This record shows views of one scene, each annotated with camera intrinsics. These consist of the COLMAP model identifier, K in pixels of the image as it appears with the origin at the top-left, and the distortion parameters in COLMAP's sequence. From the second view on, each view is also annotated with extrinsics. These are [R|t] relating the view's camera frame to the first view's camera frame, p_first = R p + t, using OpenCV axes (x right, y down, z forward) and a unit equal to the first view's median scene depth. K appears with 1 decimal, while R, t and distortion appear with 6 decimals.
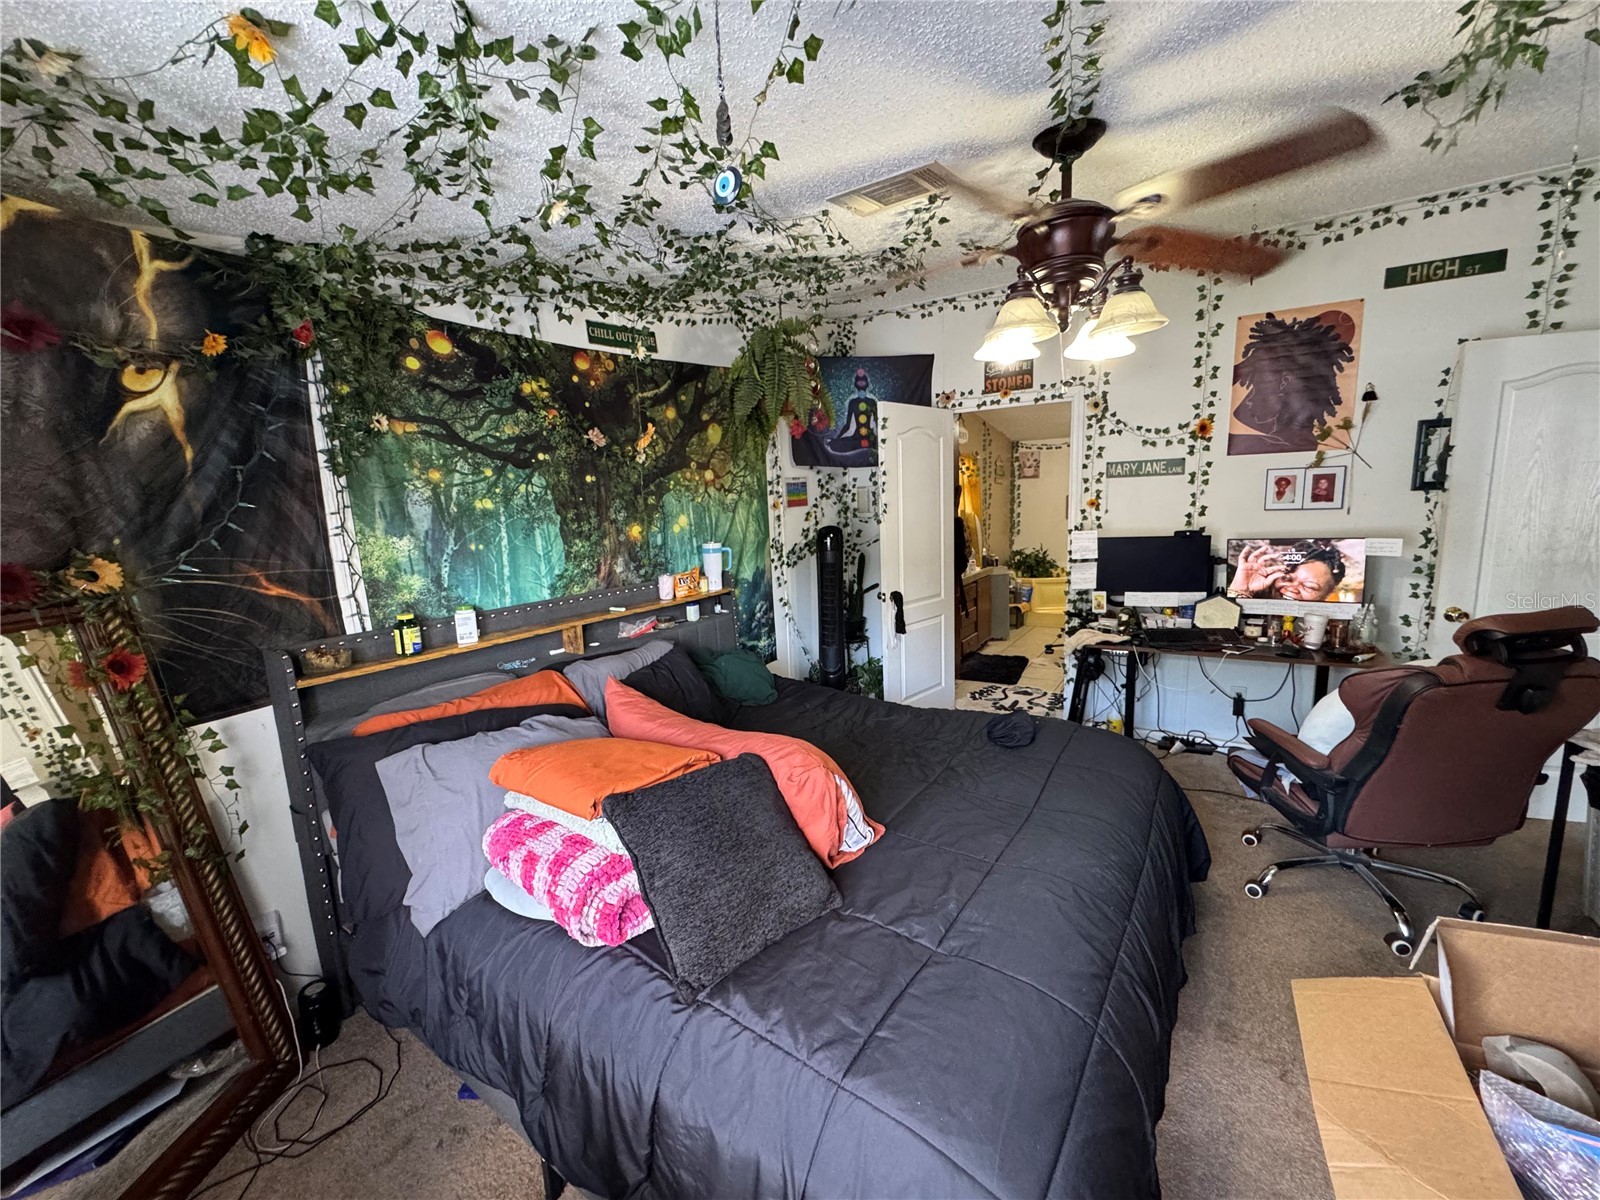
lens RADIAL K [[639.3, 0, 798.9], [0, 639.3, 602.6], [0, 0, 1]] dist [-0.005946, 0.000976]
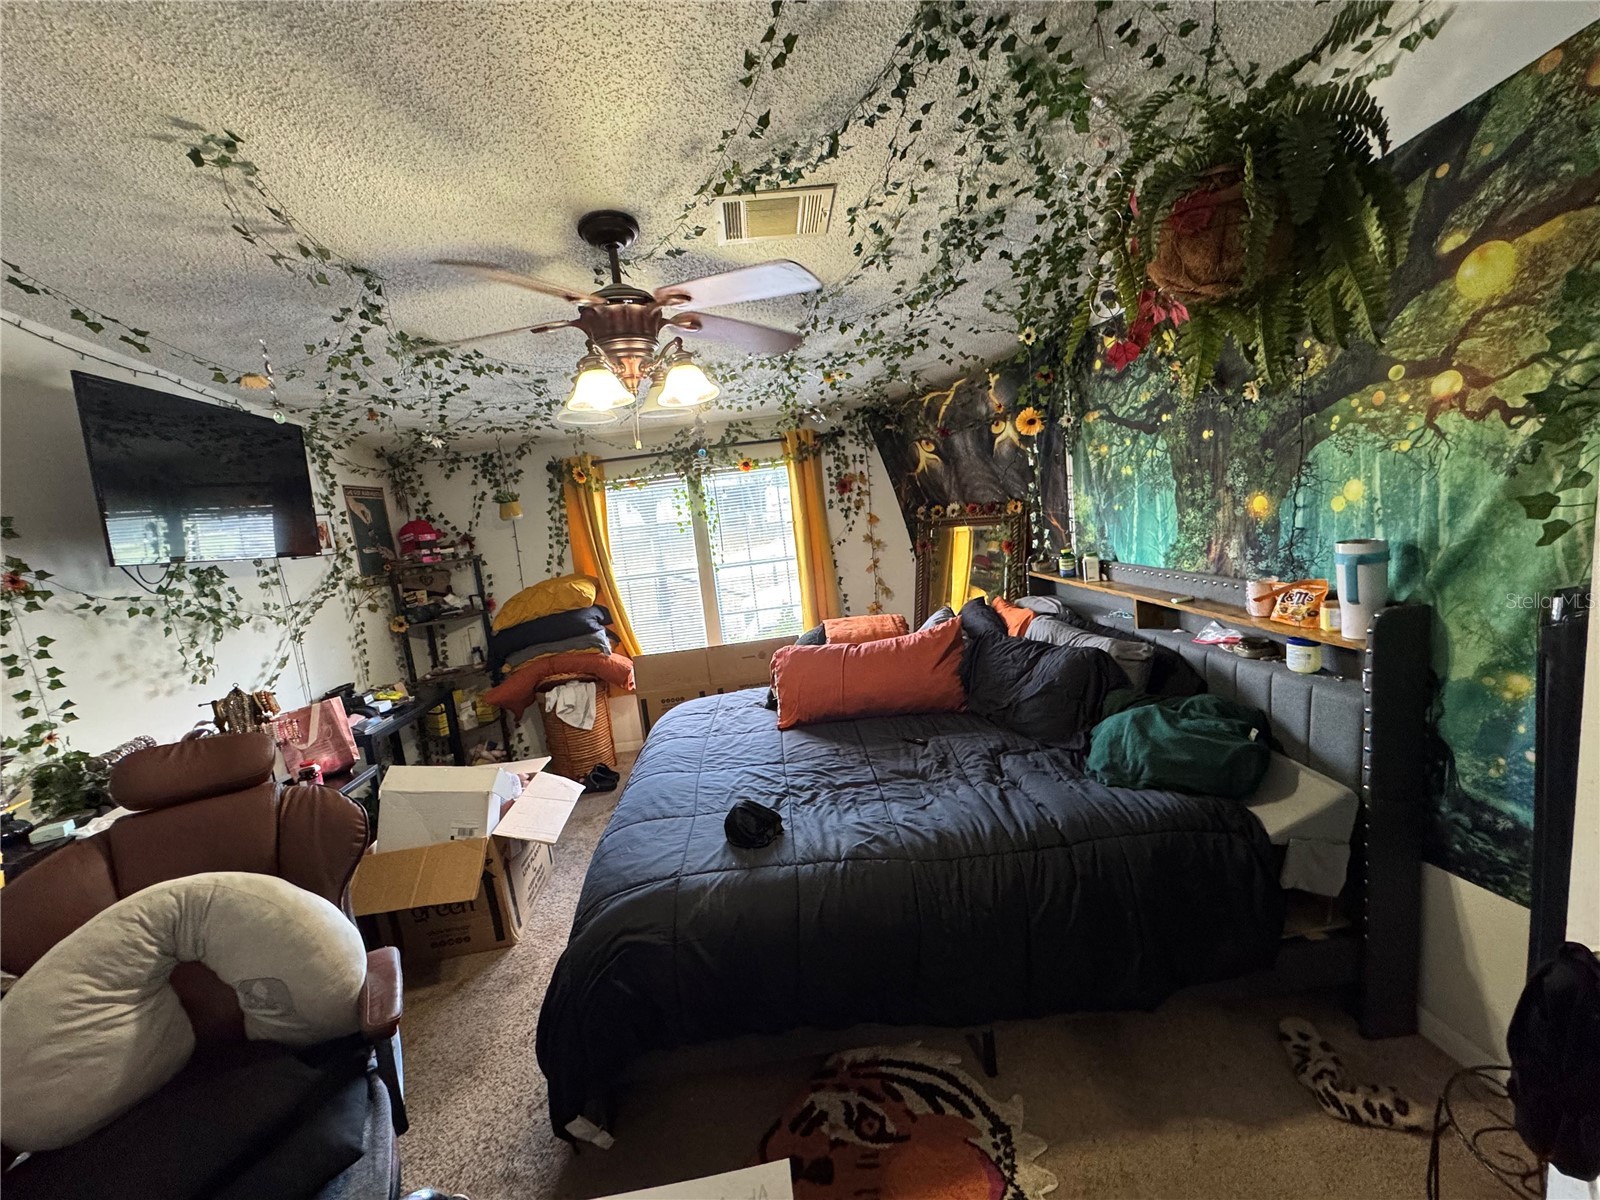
lens RADIAL K [[639.3, 0, 800.4], [0, 639.3, 594.6], [0, 0, 1]] dist [-0.005946, 0.000976]
pose [[-0.782691, 0.209950, -0.585931, 0.585849], [0.042787, 0.957313, 0.285868, -0.255040], [0.620938, 0.198676, -0.758264, 1.346580]]
